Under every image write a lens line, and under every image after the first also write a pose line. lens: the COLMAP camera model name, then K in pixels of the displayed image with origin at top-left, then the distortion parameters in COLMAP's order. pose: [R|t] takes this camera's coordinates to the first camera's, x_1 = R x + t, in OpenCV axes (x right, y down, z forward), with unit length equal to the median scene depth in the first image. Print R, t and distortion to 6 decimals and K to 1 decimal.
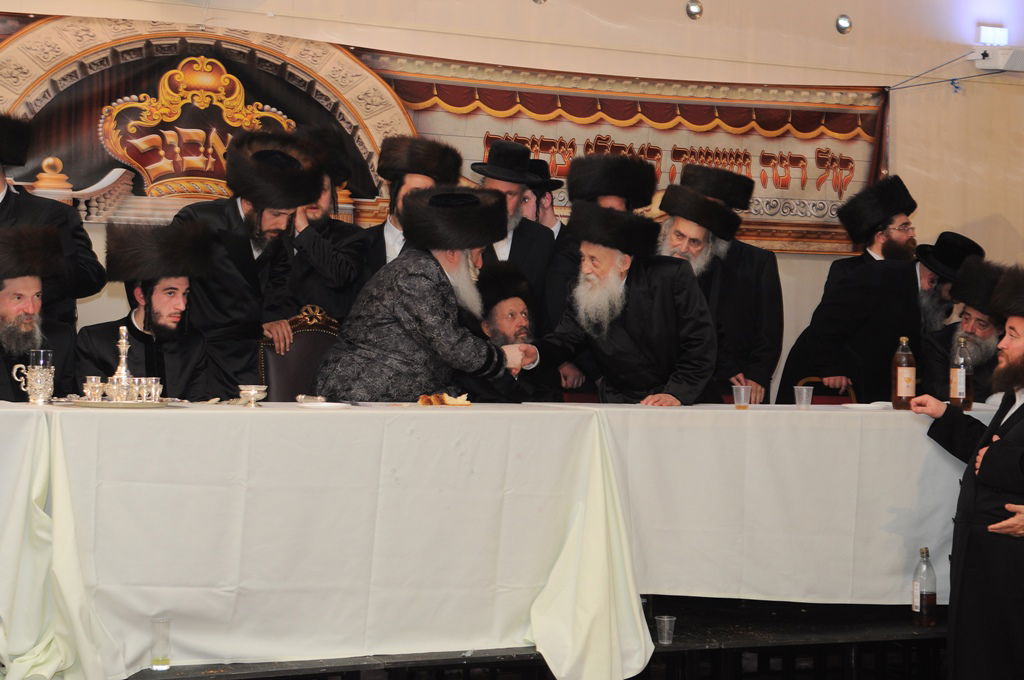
lens RADIAL K [[1939.8, 0, 518.8], [0, 1939.8, 343.6], [0, 0, 1]] dist [0.207382, 0.041413]
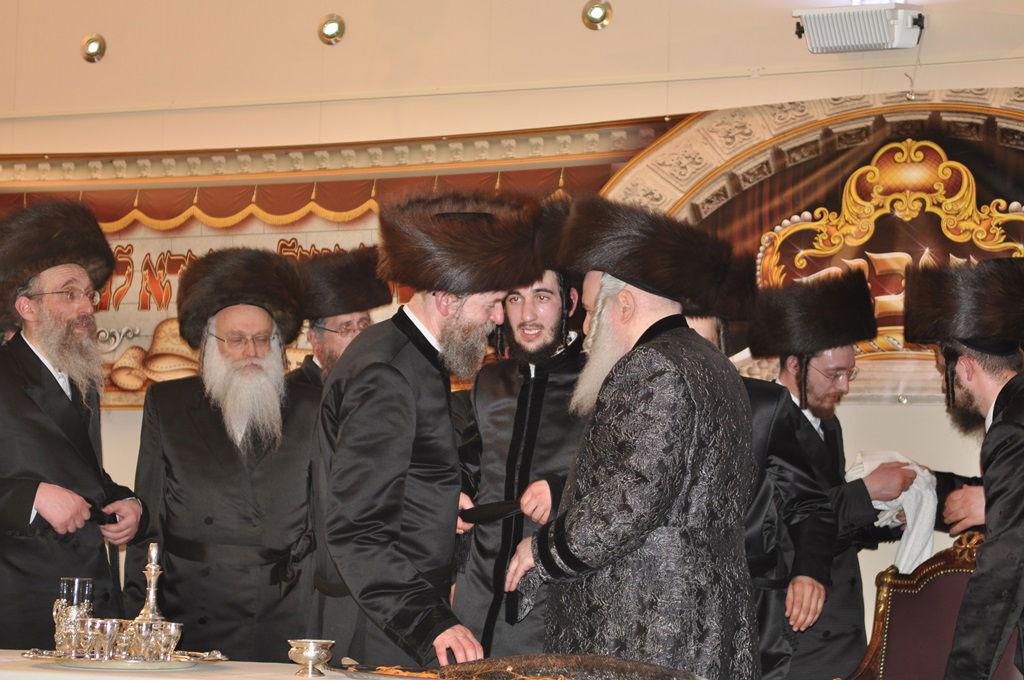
lens RADIAL K [[2379.8, 0, 512.0], [0, 2379.8, 340.0], [0, 0, 1]] dist [0.249776, 0.310635]
pose [[0.627307, -0.070655, -0.775561, 0.360202], [-0.019365, 0.994153, -0.106233, 0.004664], [0.778531, 0.081659, 0.622270, 0.412518]]
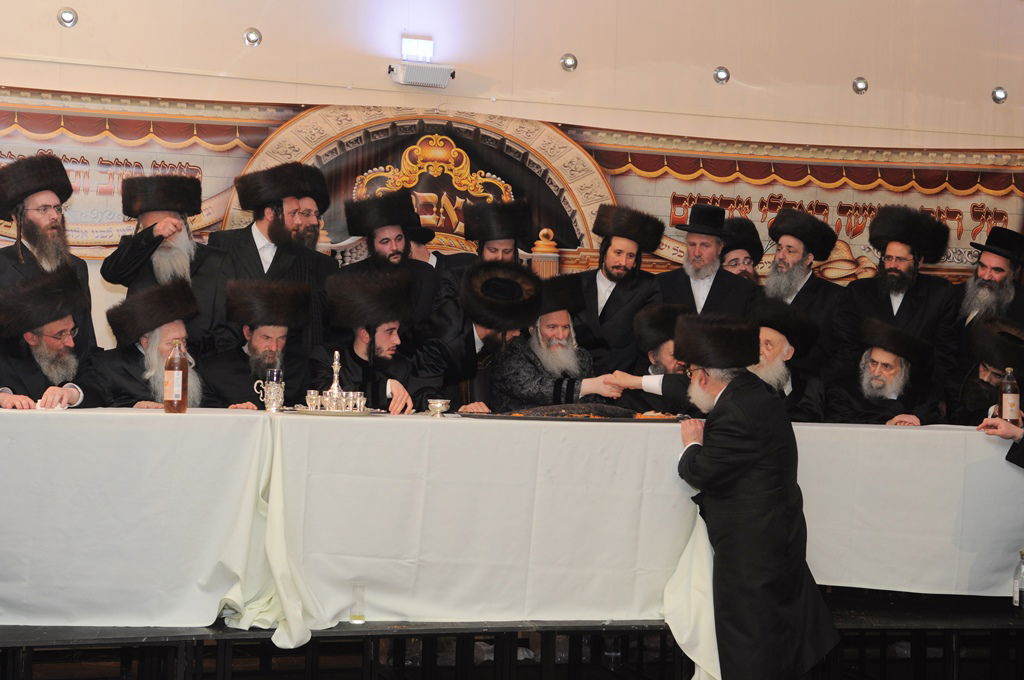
lens RADIAL K [[1703.8, 0, 512.0], [0, 1703.8, 340.0], [0, 0, 1]] dist [0.164273, 0.063840]
pose [[0.985533, 0.008055, -0.169295, 0.068025], [-0.011347, 0.999765, -0.018484, 0.002124], [0.169106, 0.020137, 0.985392, -0.048792]]
